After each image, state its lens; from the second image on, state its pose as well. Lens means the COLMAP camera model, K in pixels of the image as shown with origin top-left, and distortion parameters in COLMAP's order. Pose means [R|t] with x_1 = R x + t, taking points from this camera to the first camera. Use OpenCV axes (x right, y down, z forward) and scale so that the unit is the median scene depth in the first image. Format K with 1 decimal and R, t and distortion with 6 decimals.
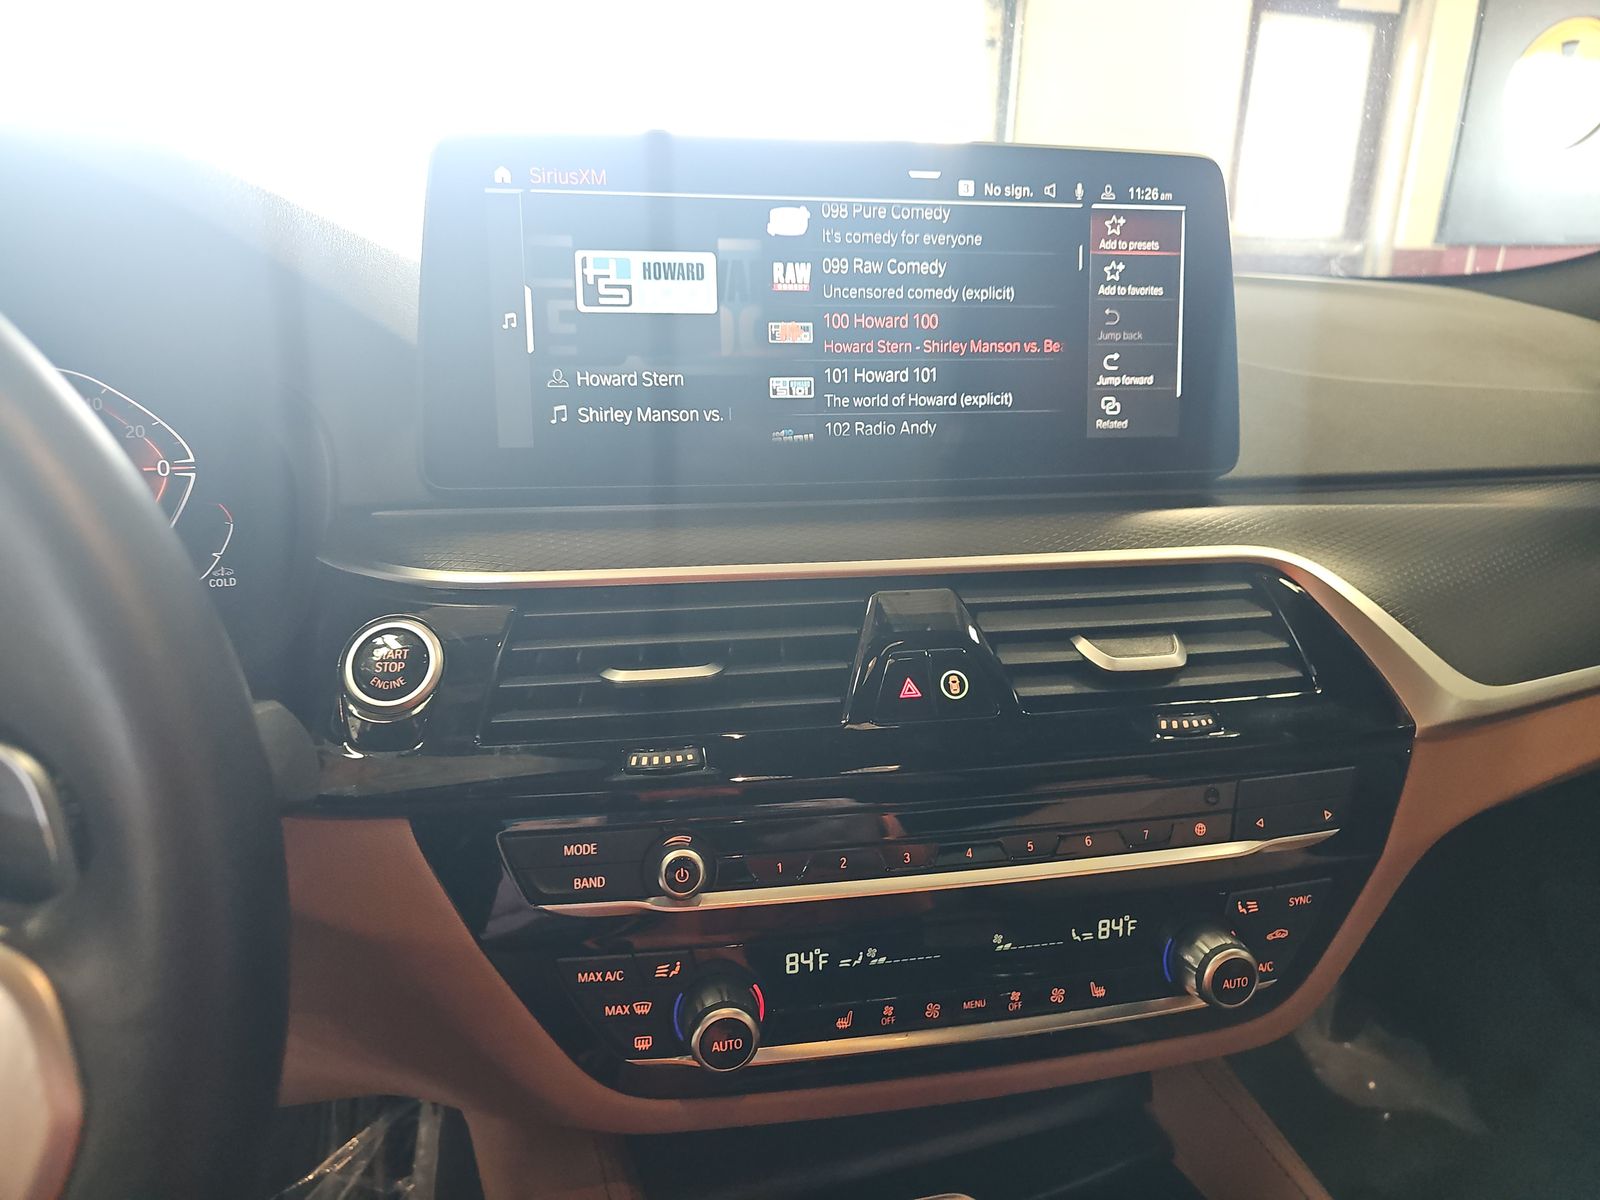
lens RADIAL K [[1160.1, 0, 778.1], [0, 1160.1, 631.8], [0, 0, 1]] dist [0.057627, -0.040169]
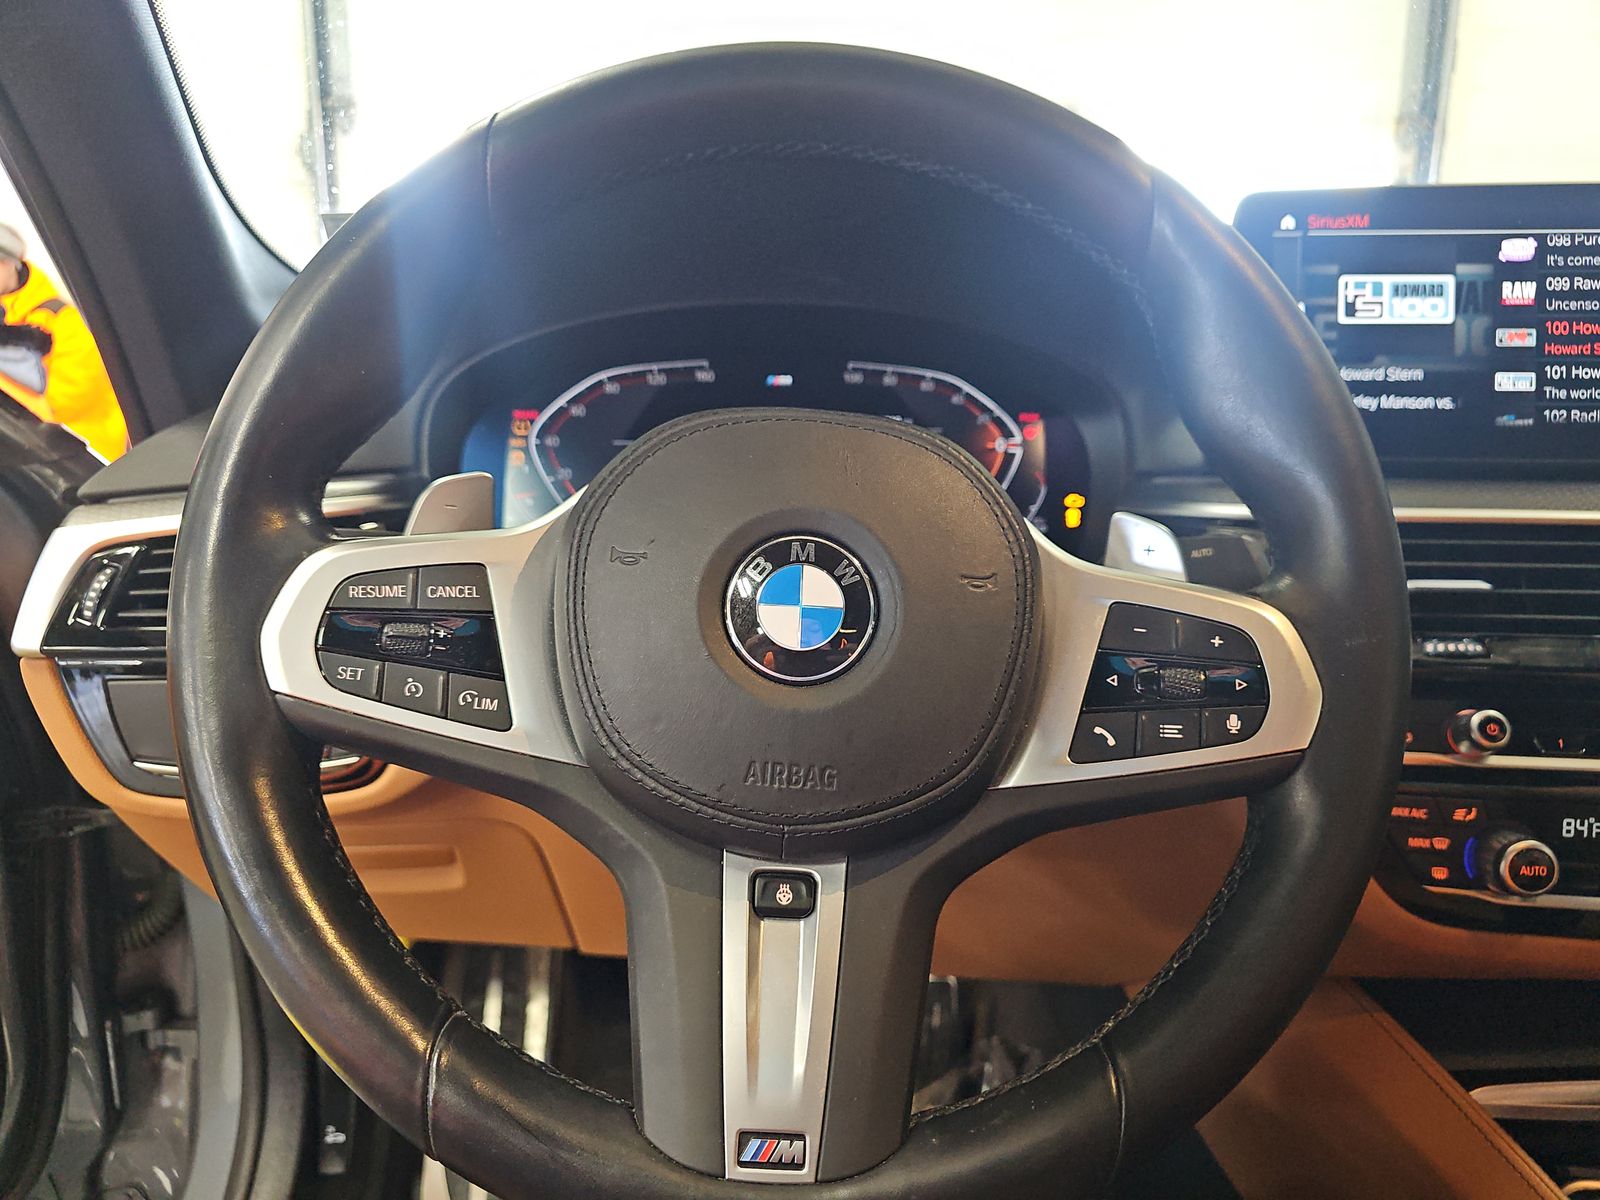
lens RADIAL K [[1160.1, 0, 778.1], [0, 1160.1, 631.8], [0, 0, 1]] dist [0.057627, -0.040169]
pose [[0.963046, 0.042162, -0.266018, -0.392749], [-0.074297, 0.990936, -0.111917, 0.243538], [0.258889, 0.127546, 0.957449, -0.339685]]
